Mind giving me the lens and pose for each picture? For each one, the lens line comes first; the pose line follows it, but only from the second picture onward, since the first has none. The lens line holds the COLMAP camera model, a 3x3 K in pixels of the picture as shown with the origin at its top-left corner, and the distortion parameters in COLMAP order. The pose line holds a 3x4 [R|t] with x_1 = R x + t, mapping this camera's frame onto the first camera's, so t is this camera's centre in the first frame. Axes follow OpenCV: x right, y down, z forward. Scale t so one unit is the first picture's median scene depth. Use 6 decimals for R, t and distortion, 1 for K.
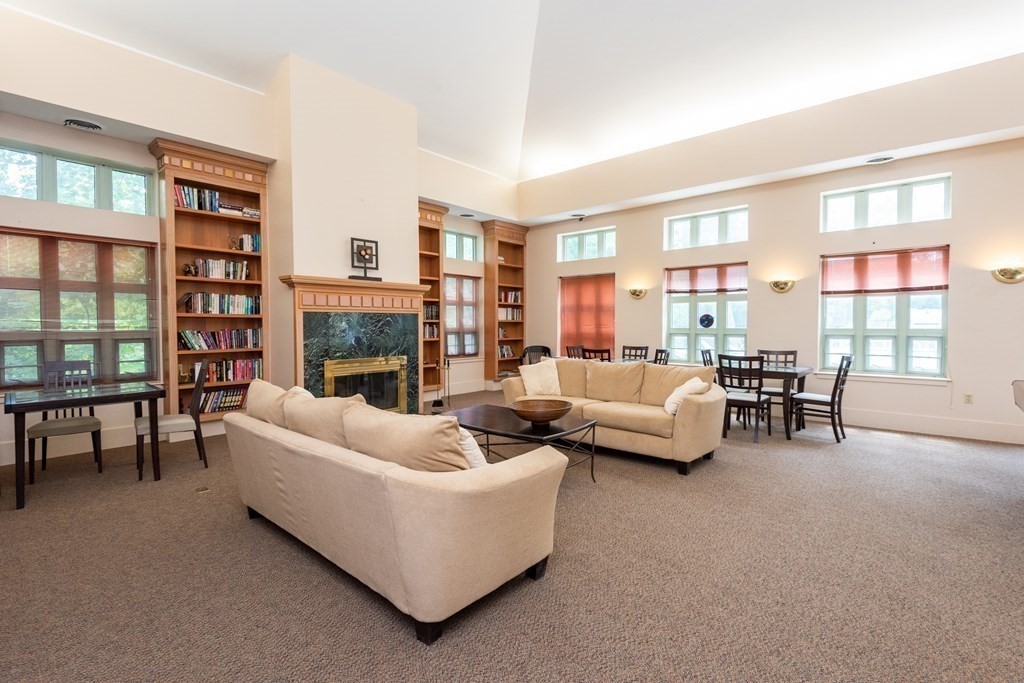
lens RADIAL K [[465.8, 0, 512.9], [0, 465.8, 340.1], [0, 0, 1]] dist [-0.000139, 0.000122]
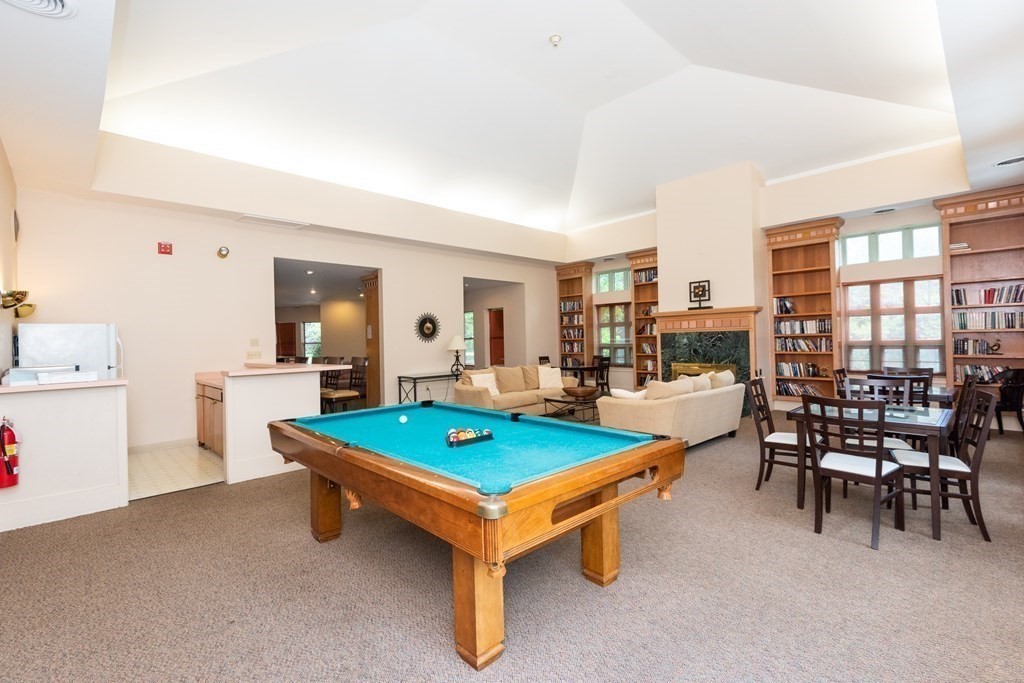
lens RADIAL K [[465.8, 0, 514.3], [0, 465.8, 338.9], [0, 0, 1]] dist [-0.000139, 0.000122]
pose [[-0.104974, 0.003261, -0.994470, 1.187557], [-0.011296, 0.999926, 0.004471, -0.037764], [0.994411, 0.011703, -0.104929, 0.589935]]
